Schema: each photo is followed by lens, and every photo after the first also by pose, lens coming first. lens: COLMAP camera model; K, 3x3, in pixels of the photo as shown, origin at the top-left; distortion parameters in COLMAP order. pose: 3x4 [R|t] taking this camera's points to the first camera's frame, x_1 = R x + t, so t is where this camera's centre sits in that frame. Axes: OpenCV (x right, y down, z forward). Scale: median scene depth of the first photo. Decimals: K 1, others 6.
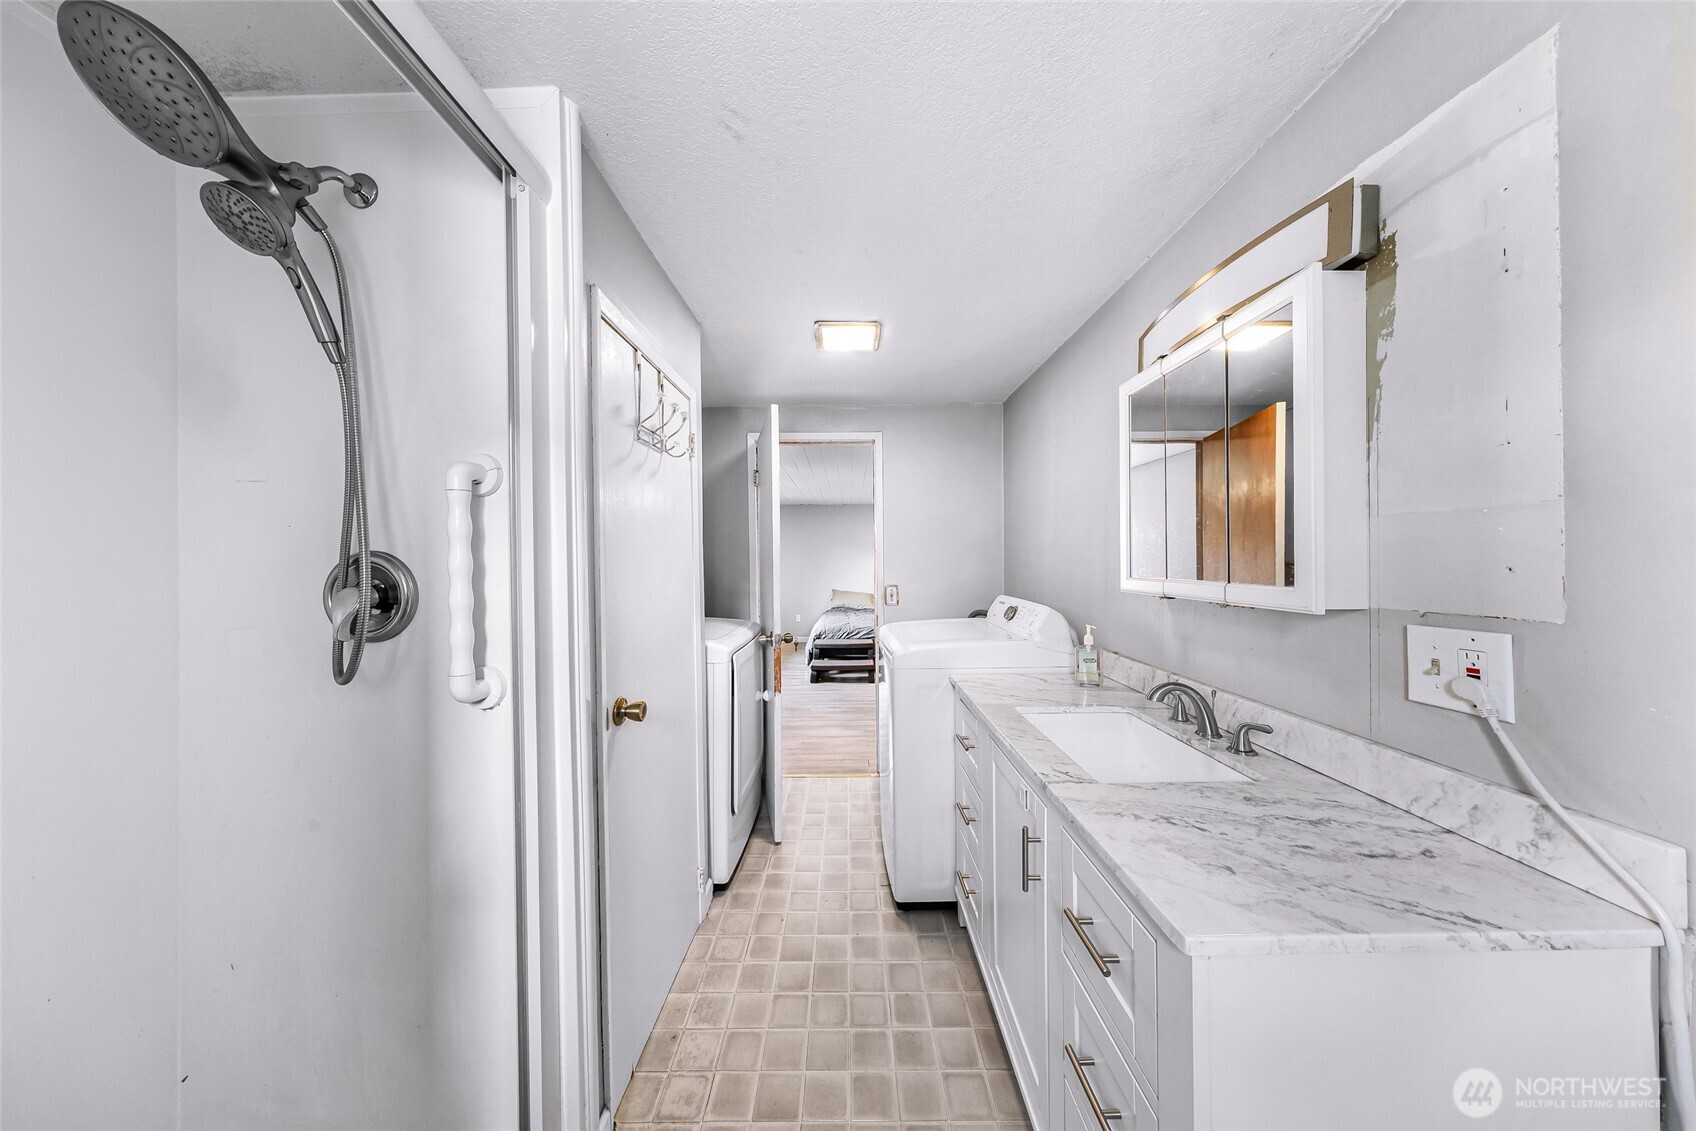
lens RADIAL K [[504.3, 0, 845.5], [0, 504.3, 557.8], [0, 0, 1]] dist [-0.000108, -0.000059]
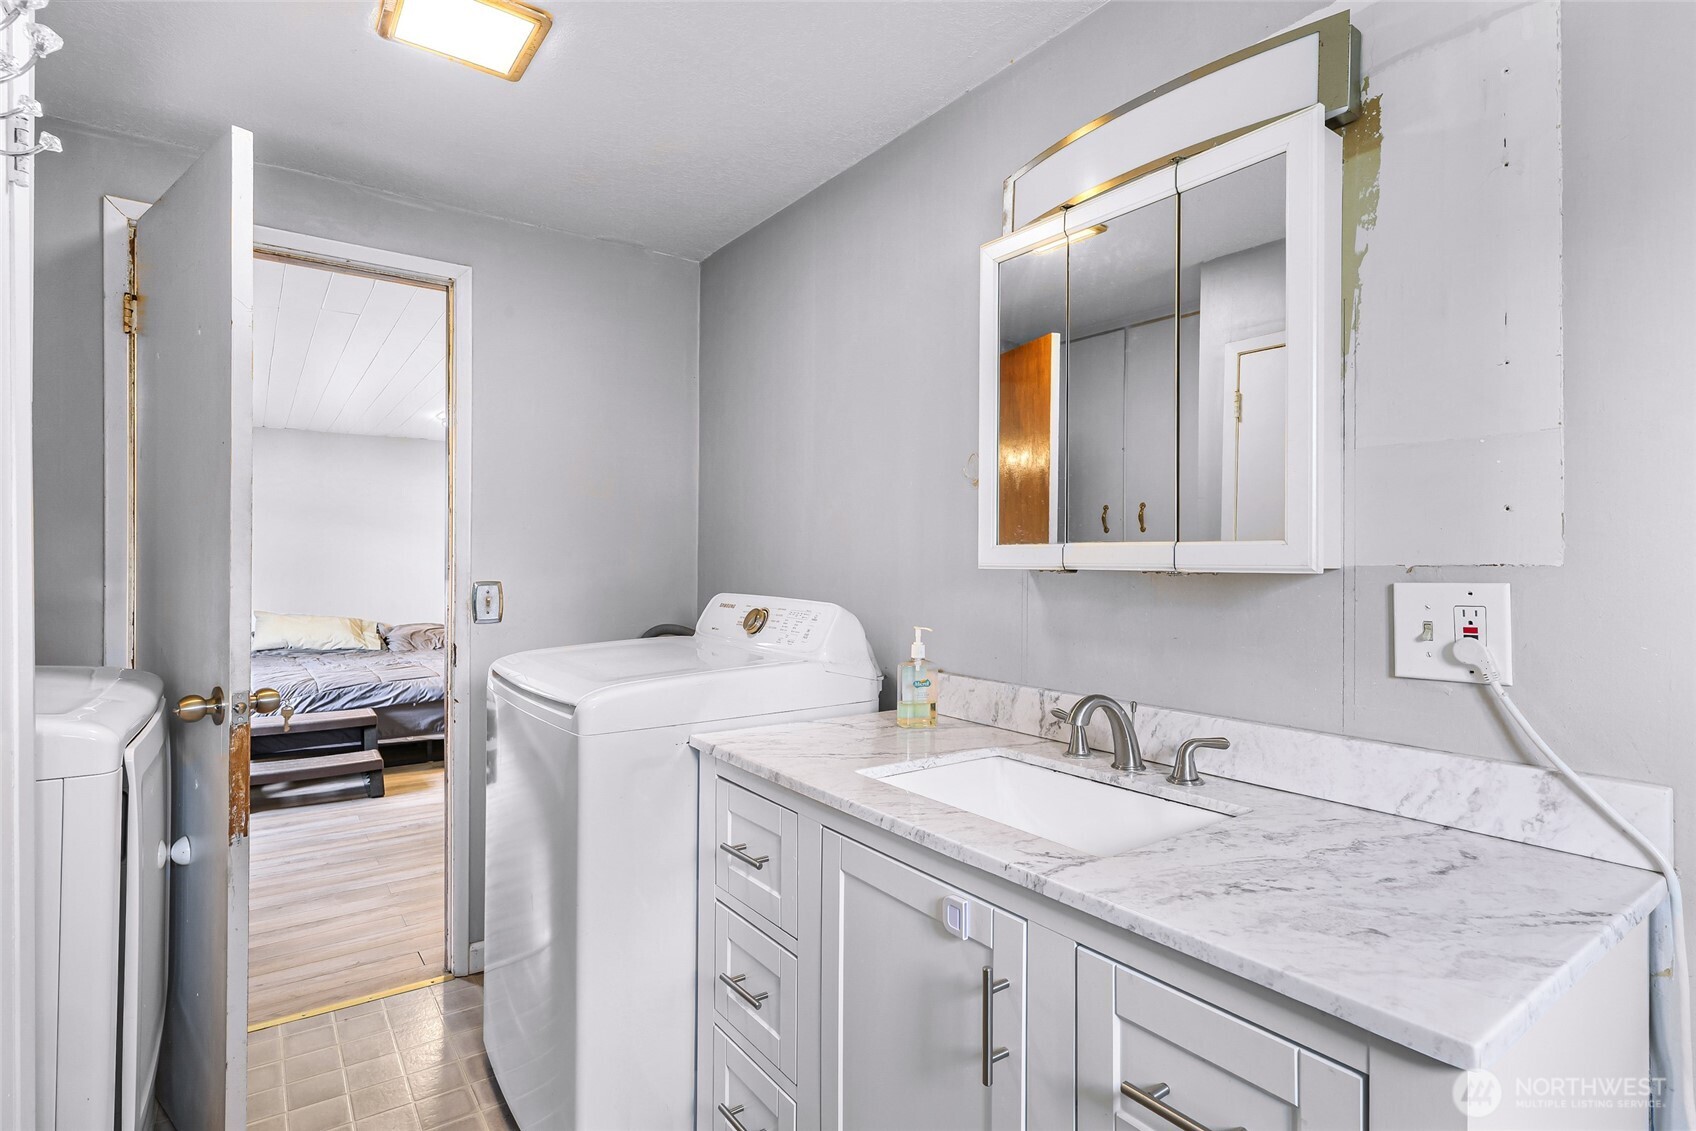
lens RADIAL K [[856.1, 0, 854.4], [0, 856.1, 556.5], [0, 0, 1]] dist [0.005433, -0.002194]
pose [[0.809559, 0.015180, 0.586842, -0.369505], [-0.012638, 0.999885, -0.008430, 0.107078], [-0.586903, -0.000592, 0.809657, 0.376490]]
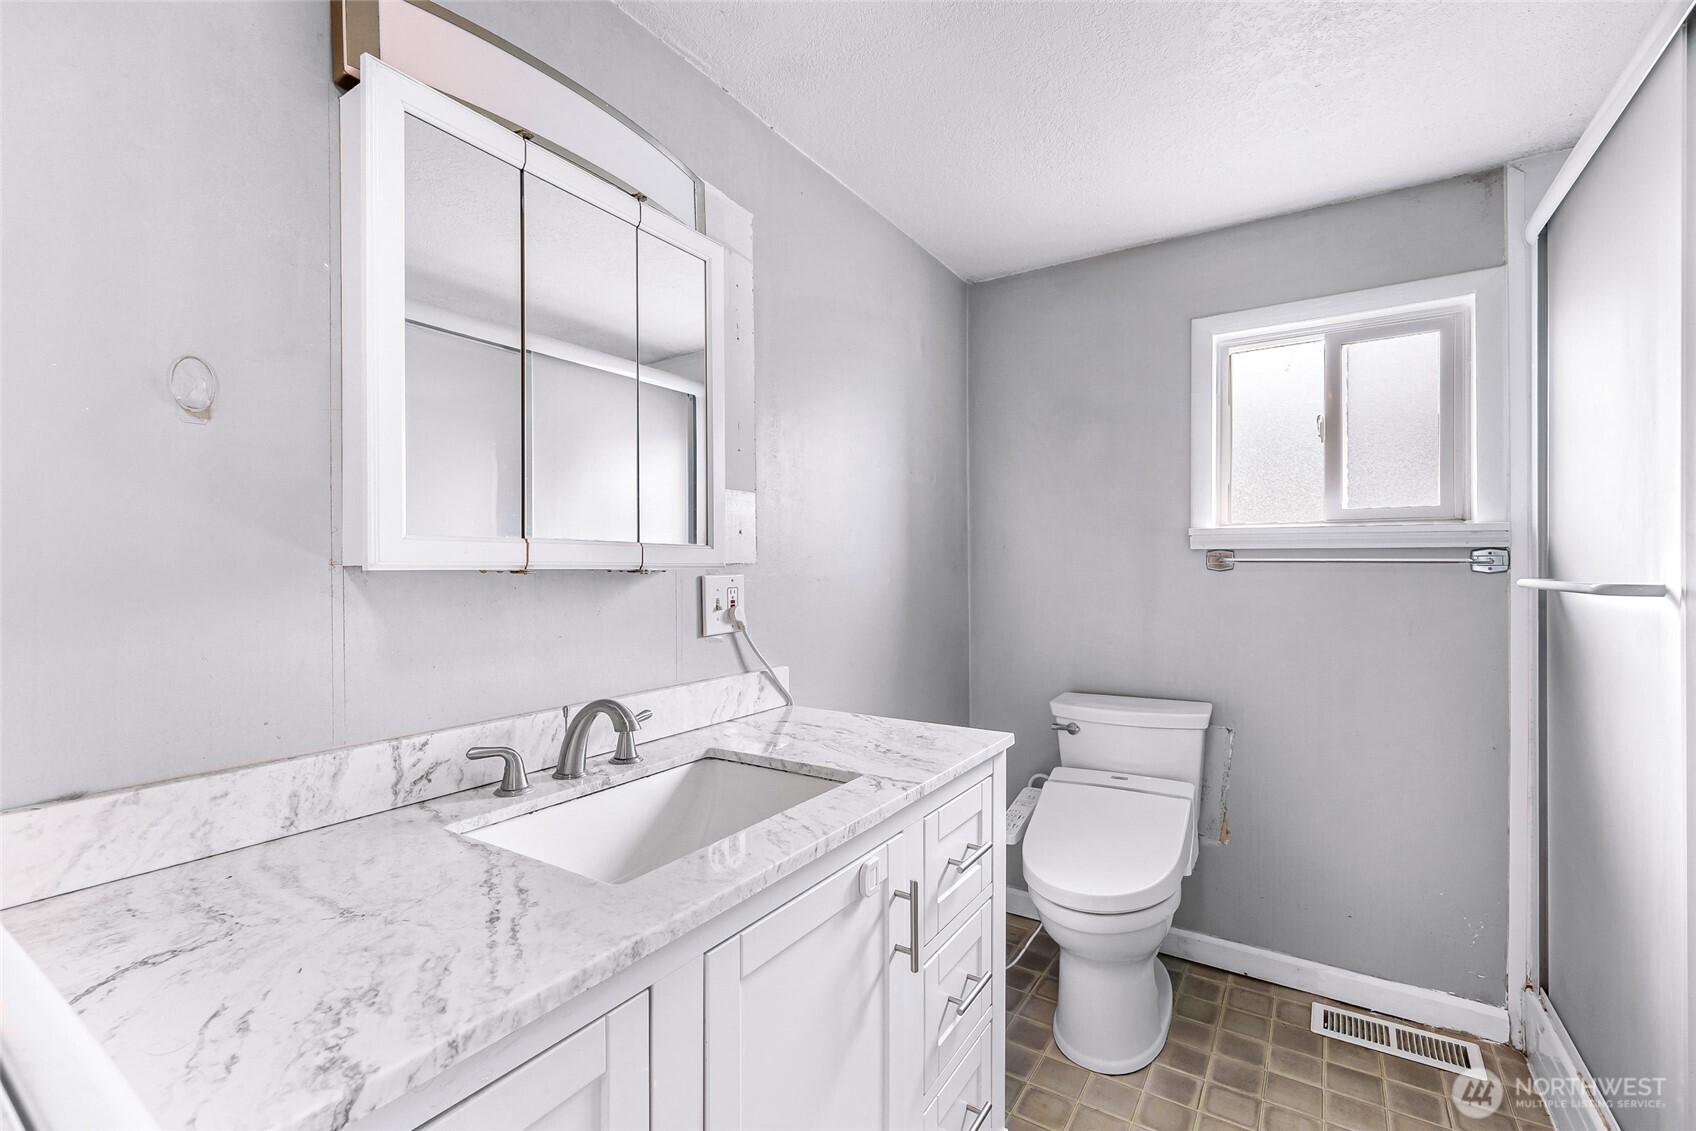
lens RADIAL K [[731.1, 0, 844.4], [0, 731.1, 564.6], [0, 0, 1]] dist [0.000788, 0.000087]
pose [[-0.840135, 0.016072, 0.542139, -0.134616], [0.010074, 0.999851, -0.014031, 0.128176], [-0.542284, -0.006327, -0.840171, 2.198128]]
